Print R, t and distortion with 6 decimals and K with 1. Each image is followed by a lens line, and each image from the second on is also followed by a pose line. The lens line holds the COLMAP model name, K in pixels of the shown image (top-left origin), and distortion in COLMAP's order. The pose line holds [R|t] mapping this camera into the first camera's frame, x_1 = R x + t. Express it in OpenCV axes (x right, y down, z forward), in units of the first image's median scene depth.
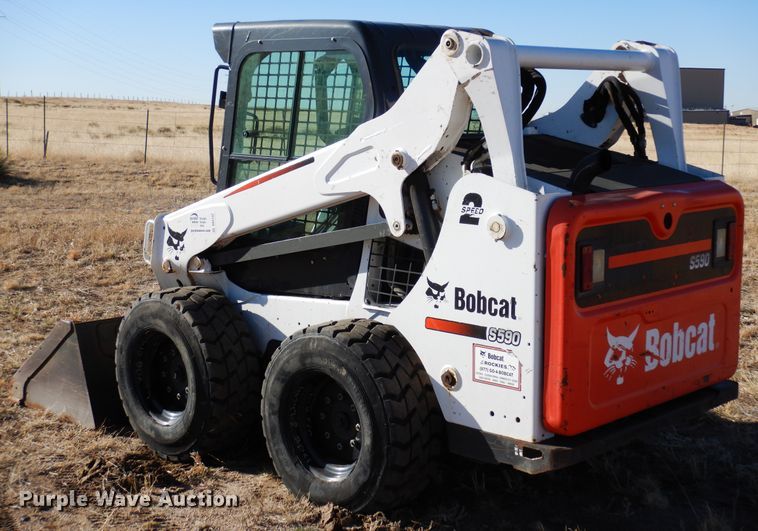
lens RADIAL K [[1151.6, 0, 379.0], [0, 1151.6, 265.5], [0, 0, 1]] dist [0.003538, 0.005365]
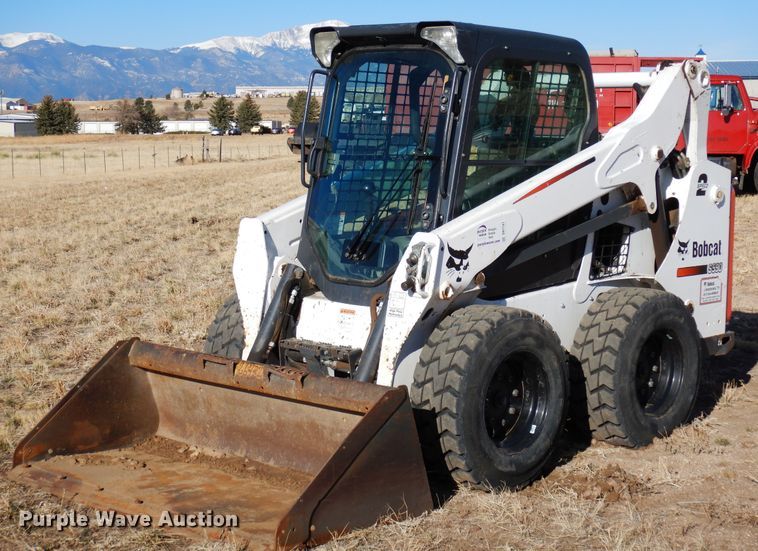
lens RADIAL K [[1391.0, 0, 379.0], [0, 1391.0, 275.5], [0, 0, 1]] dist [0.006342, 0.048349]
pose [[-0.003279, -0.105053, 0.994461, -1.593041], [0.136077, 0.985169, 0.104520, -0.167003], [-0.990693, 0.135666, 0.011065, 1.337927]]
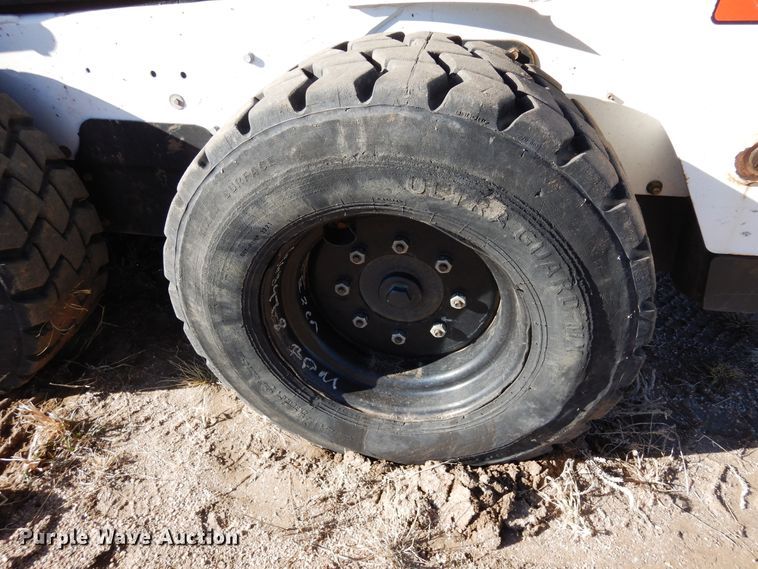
lens RADIAL K [[545.5, 0, 379.0], [0, 545.5, 284.5], [0, 0, 1]] dist [0.009238, 0.003185]
pose [[0.833805, -0.358731, 0.419621, -0.135225], [0.112735, 0.854726, 0.506689, 0.027672], [-0.540426, -0.375173, 0.753117, 0.910306]]
